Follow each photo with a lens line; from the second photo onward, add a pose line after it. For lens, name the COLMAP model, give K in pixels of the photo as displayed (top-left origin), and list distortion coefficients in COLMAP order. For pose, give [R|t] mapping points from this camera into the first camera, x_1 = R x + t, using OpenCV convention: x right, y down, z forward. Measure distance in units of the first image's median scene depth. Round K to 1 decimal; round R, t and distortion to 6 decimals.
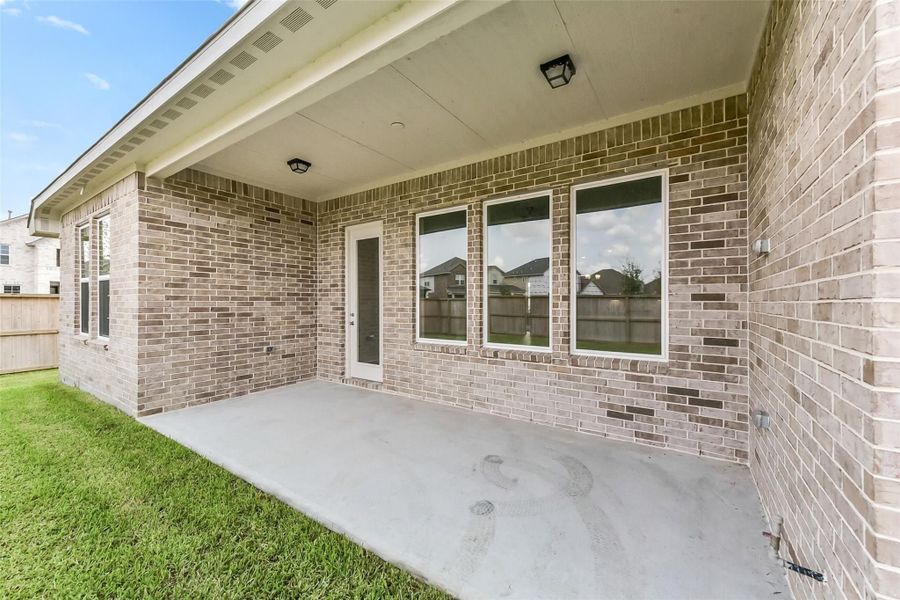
lens RADIAL K [[357.2, 0, 454.1], [0, 357.2, 303.2], [0, 0, 1]] dist [0.000615, 0.000588]
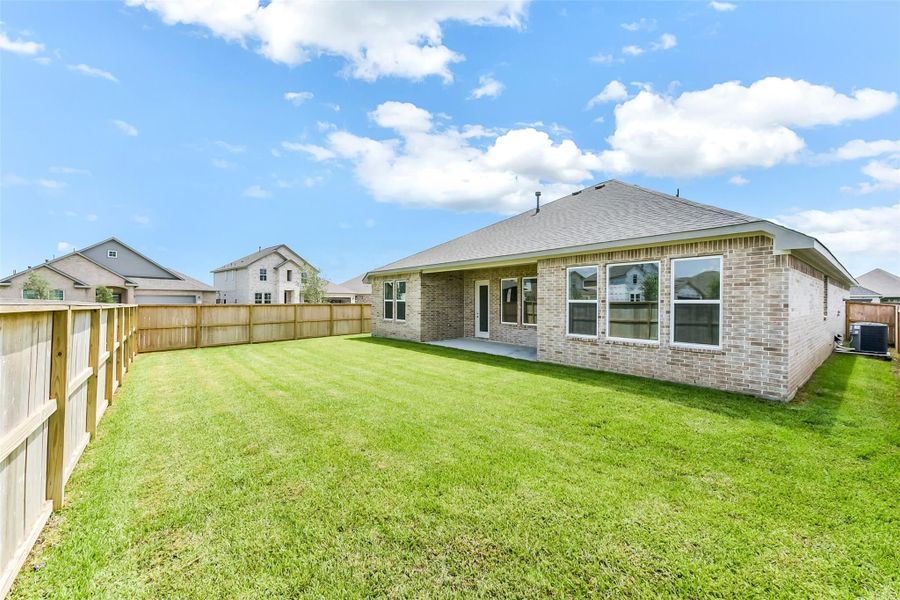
lens RADIAL K [[340.7, 0, 448.0], [0, 340.7, 299.8], [0, 0, 1]] dist [-0.000522, 0.000712]
pose [[0.959121, 0.000110, -0.282995, 0.229809], [-0.000787, 0.999997, -0.002280, -0.065717], [0.282994, 0.002409, 0.959119, -1.553744]]
